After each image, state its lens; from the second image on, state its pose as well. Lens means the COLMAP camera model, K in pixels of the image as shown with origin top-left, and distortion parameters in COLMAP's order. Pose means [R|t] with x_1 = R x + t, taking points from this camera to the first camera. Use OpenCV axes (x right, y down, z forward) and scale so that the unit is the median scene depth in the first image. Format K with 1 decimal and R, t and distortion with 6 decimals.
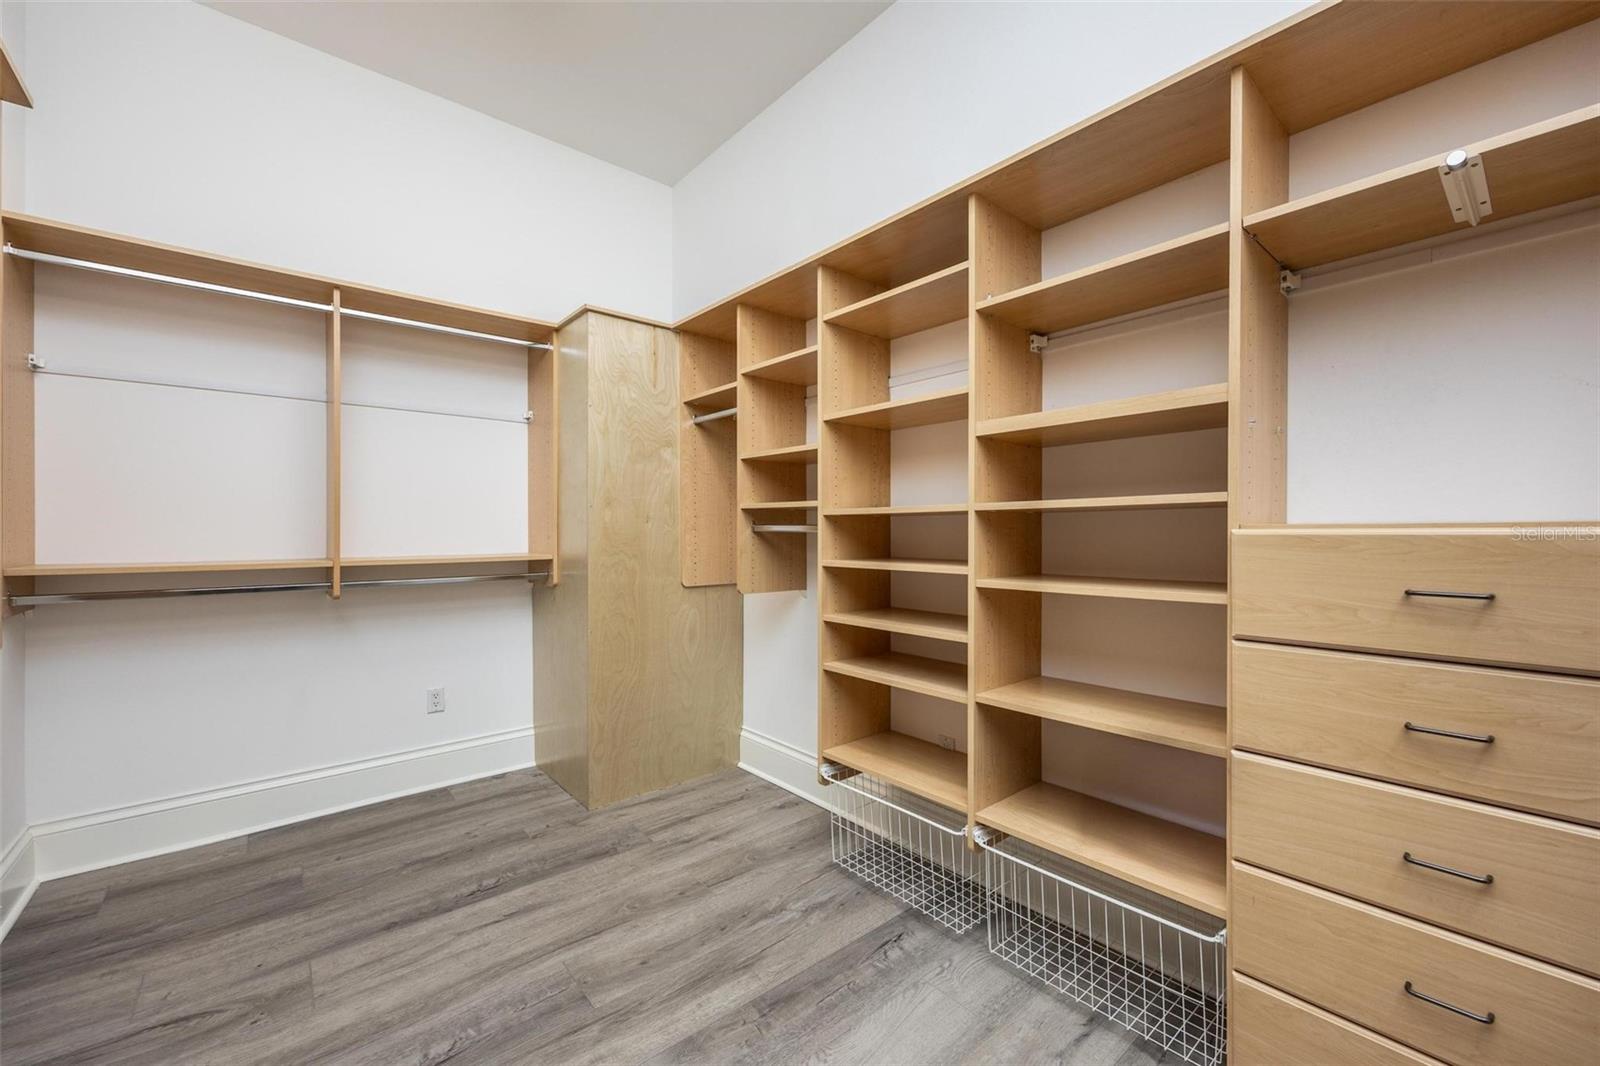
lens RADIAL K [[638.6, 0, 800.6], [0, 638.6, 530.8], [0, 0, 1]] dist [-0.001745, 0.000180]
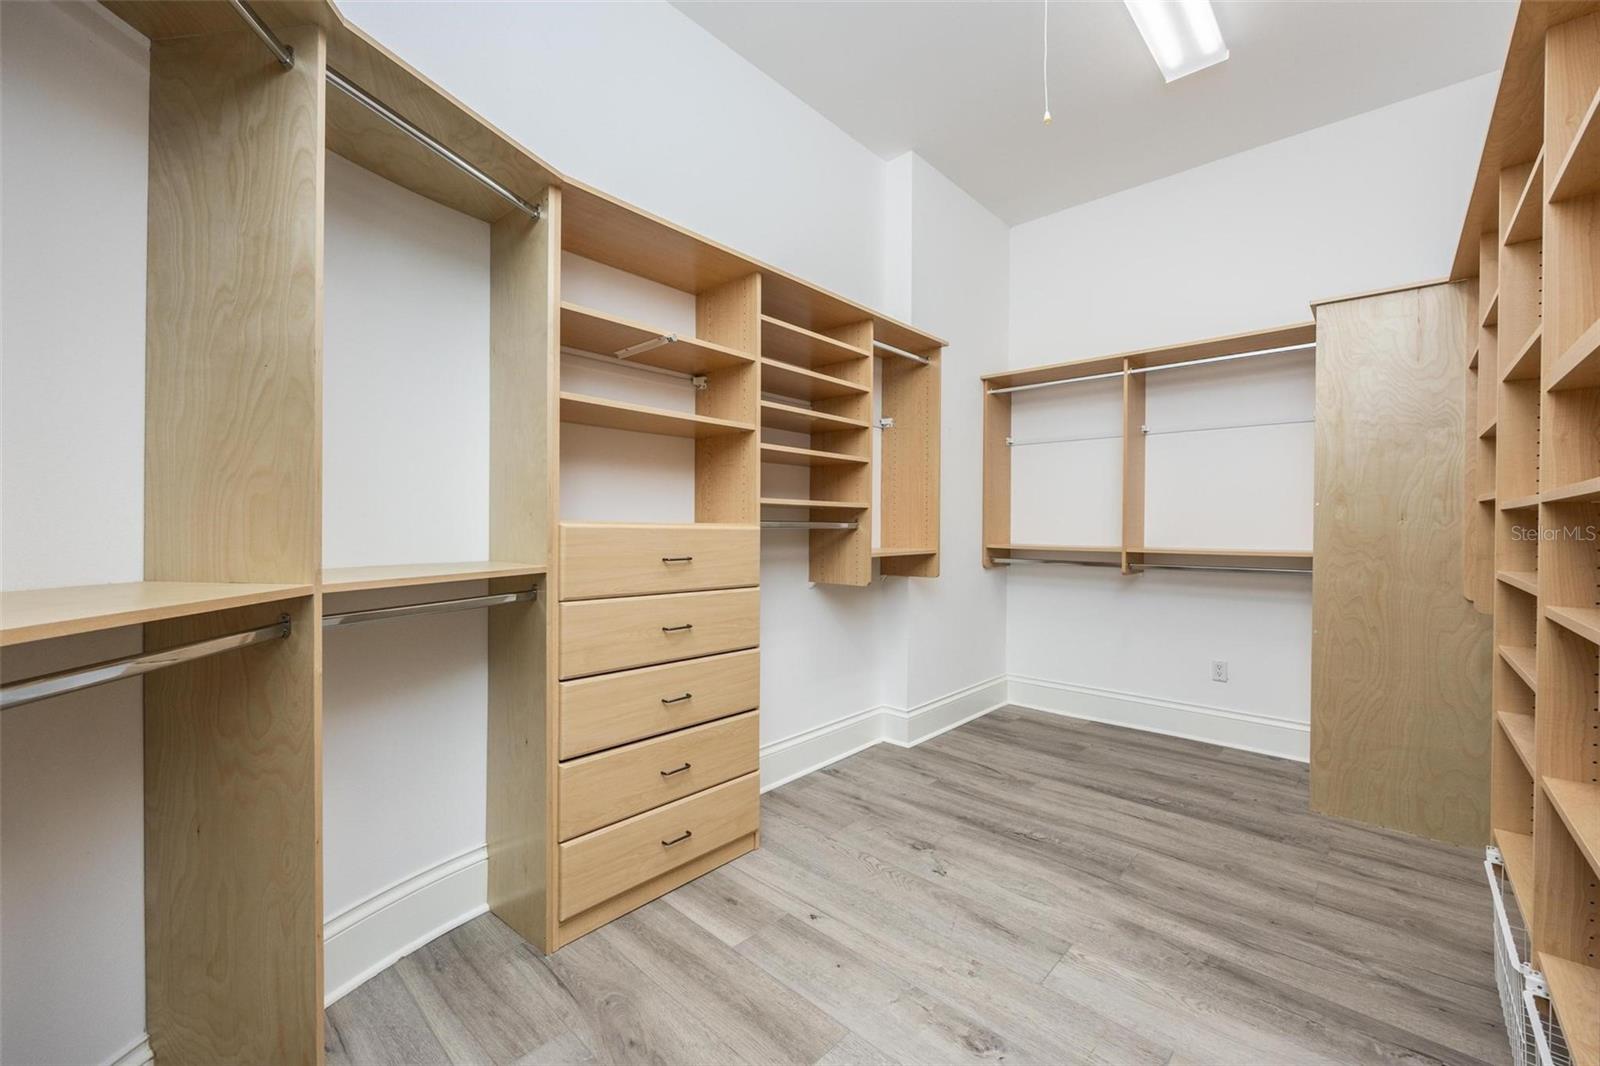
lens RADIAL K [[638.6, 0, 800.3], [0, 638.6, 528.7], [0, 0, 1]] dist [-0.001745, 0.000180]
pose [[0.120856, 0.009583, -0.992624, 0.688673], [-0.005990, 0.999942, 0.008925, -0.005515], [0.992652, 0.004868, 0.120906, 0.113343]]
